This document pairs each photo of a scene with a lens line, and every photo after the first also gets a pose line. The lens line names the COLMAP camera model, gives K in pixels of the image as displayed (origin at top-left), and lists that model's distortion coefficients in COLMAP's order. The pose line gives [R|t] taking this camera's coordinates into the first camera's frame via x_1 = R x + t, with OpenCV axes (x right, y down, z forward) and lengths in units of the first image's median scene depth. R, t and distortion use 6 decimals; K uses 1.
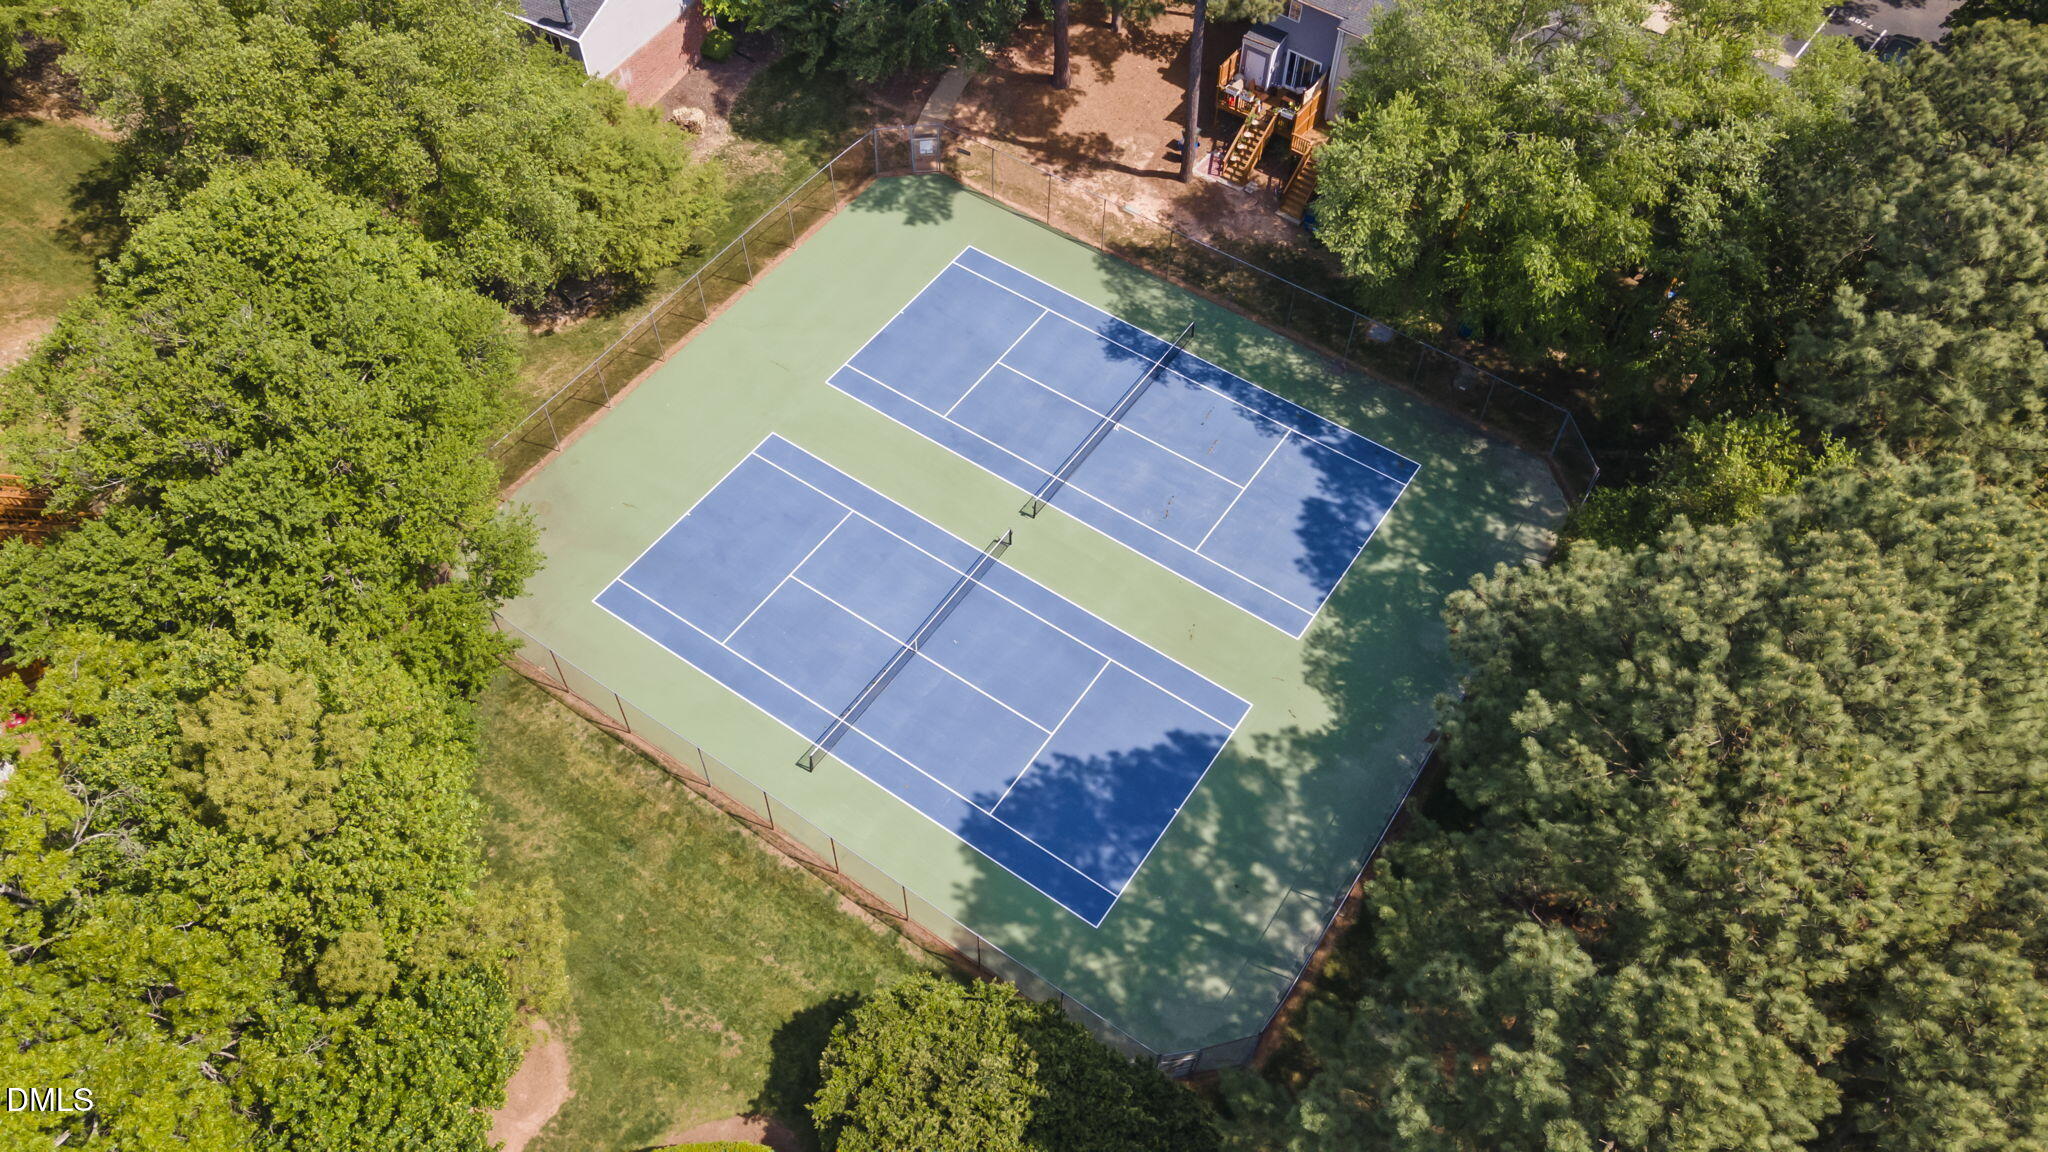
lens RADIAL K [[1491.5, 0, 1034.9], [0, 1491.5, 582.0], [0, 0, 1]] dist [-0.004707, -0.001494]
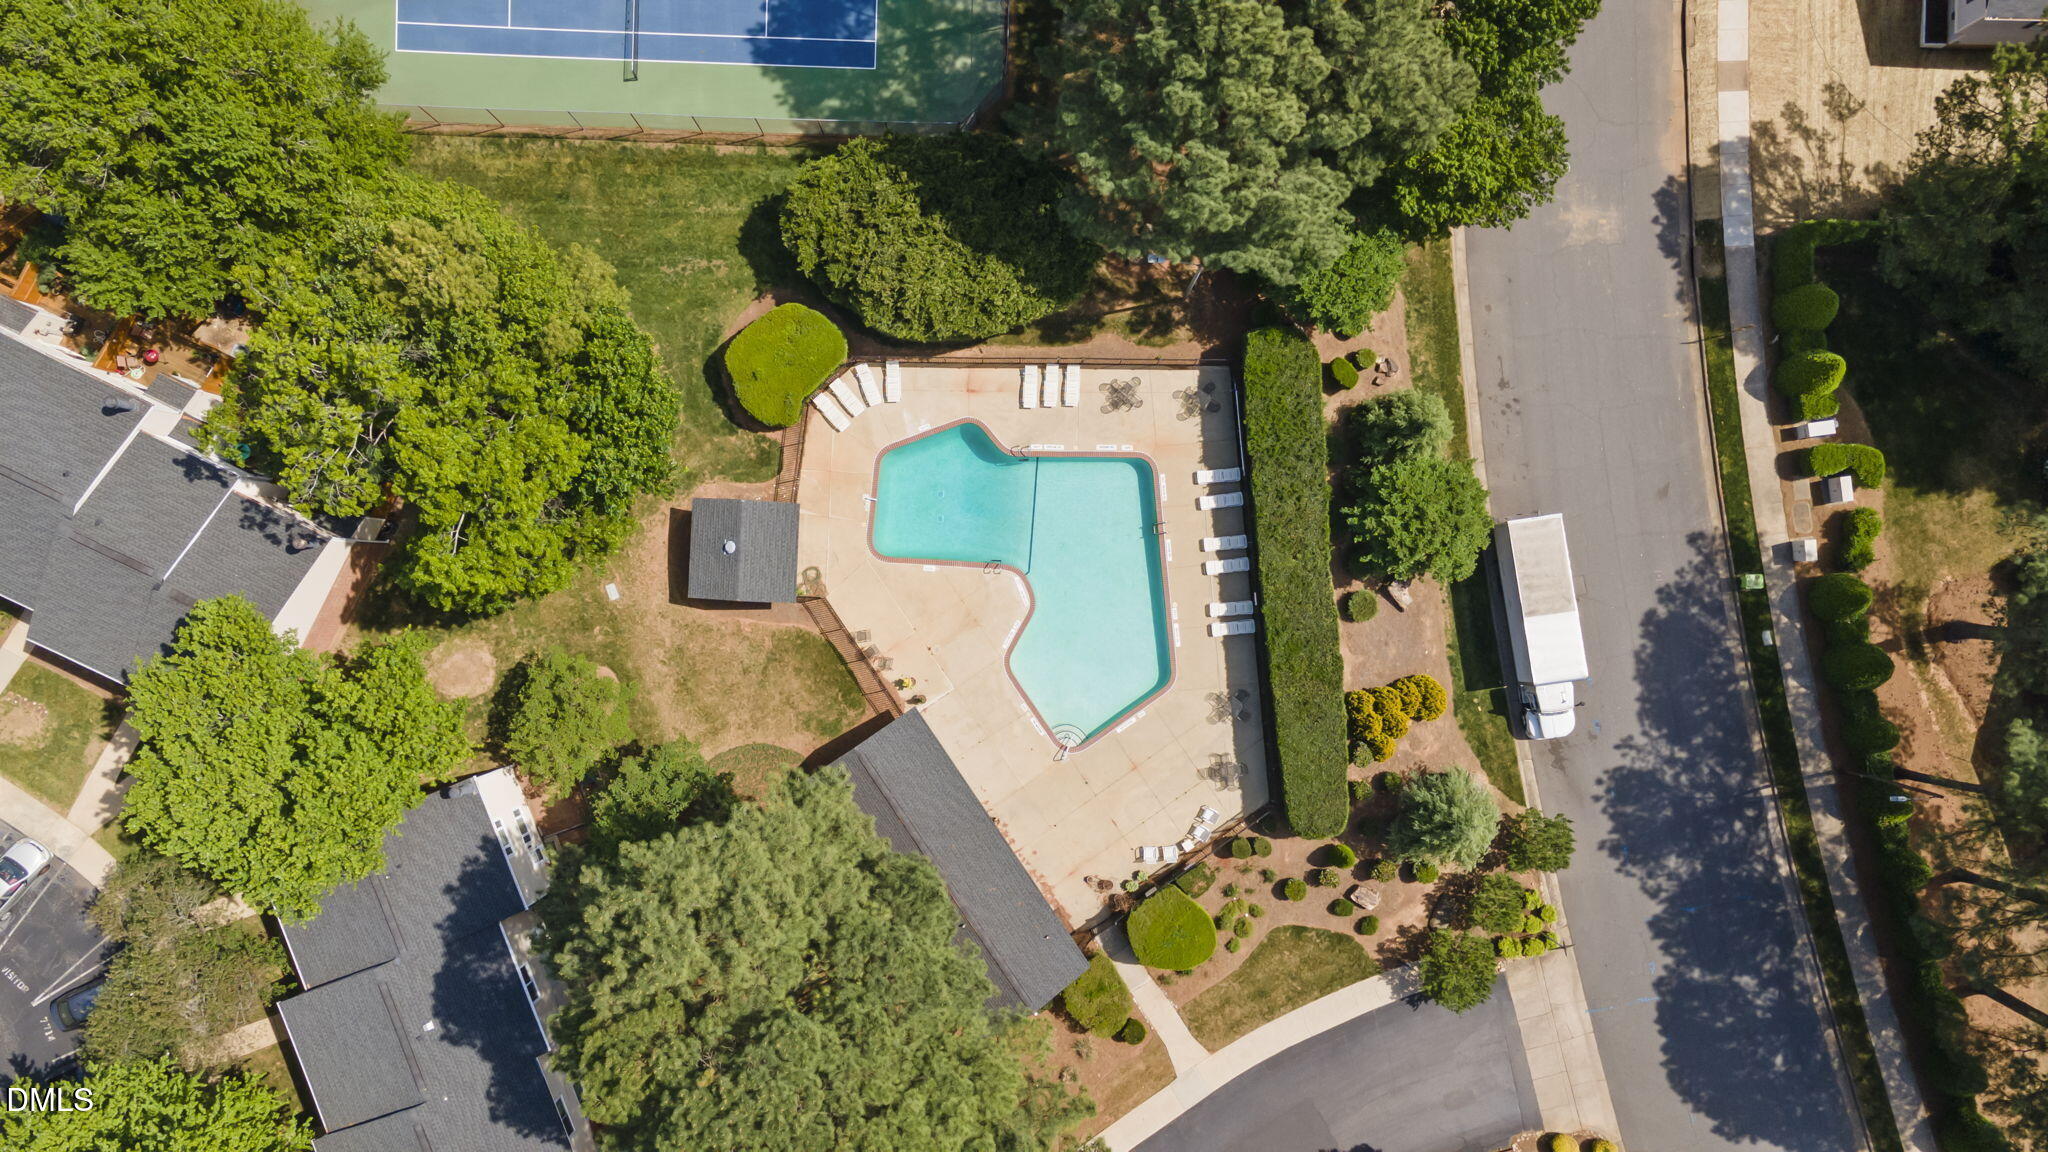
lens RADIAL K [[1470.8, 0, 1018.3], [0, 1470.8, 578.2], [0, 0, 1]] dist [0.004630, 0.068219]
pose [[0.839191, -0.543825, -0.003595, -0.082798], [0.439047, 0.673575, 0.594589, -0.179152], [-0.320931, -0.500552, 0.804022, -0.357614]]
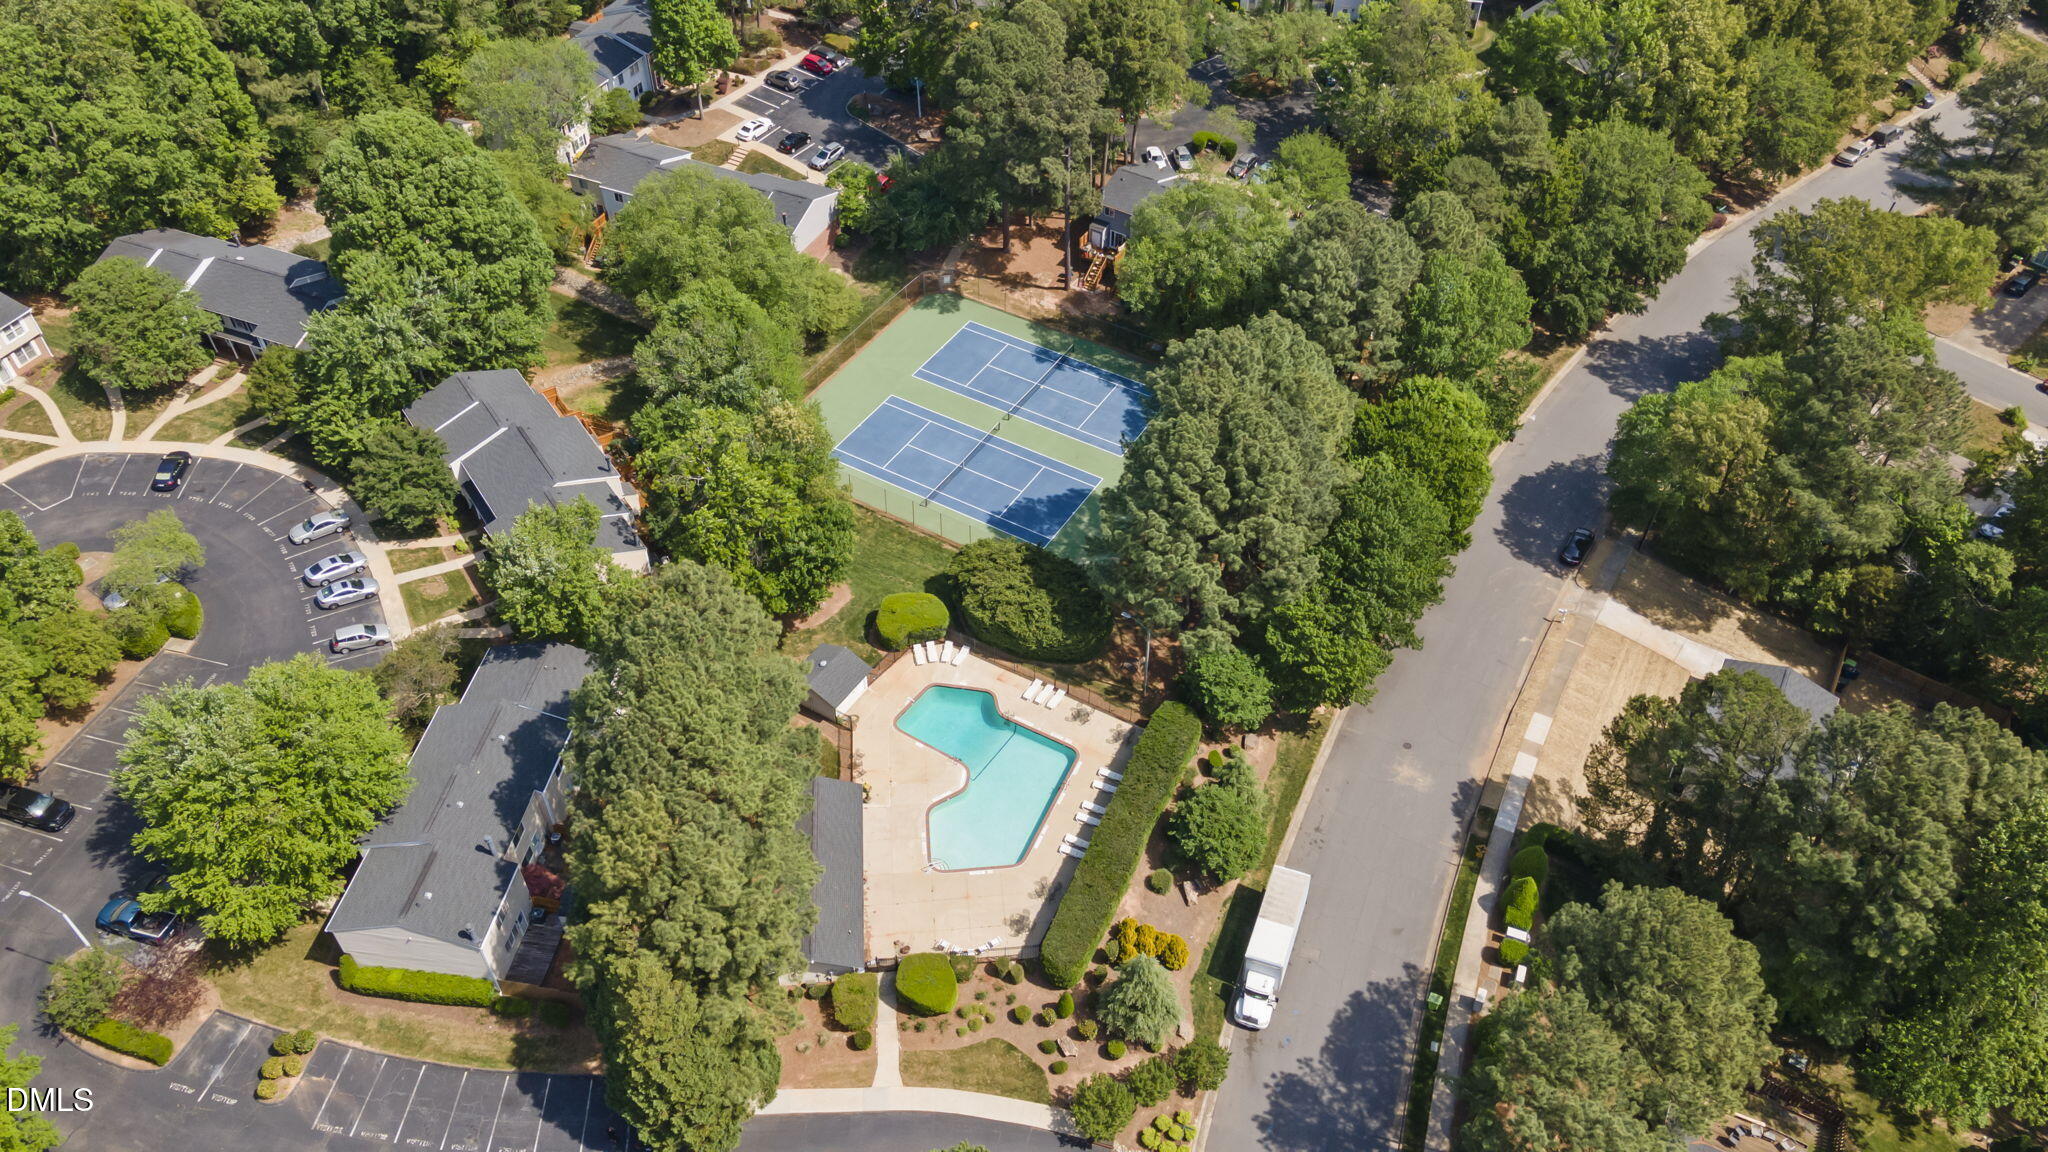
lens RADIAL K [[1491.5, 0, 1034.9], [0, 1491.5, 582.0], [0, 0, 1]] dist [-0.004707, -0.001494]
pose [[0.997577, -0.054184, 0.043646, -0.069729], [0.060148, 0.986927, -0.149524, 0.521675], [-0.034973, 0.151787, 0.987794, -1.188422]]
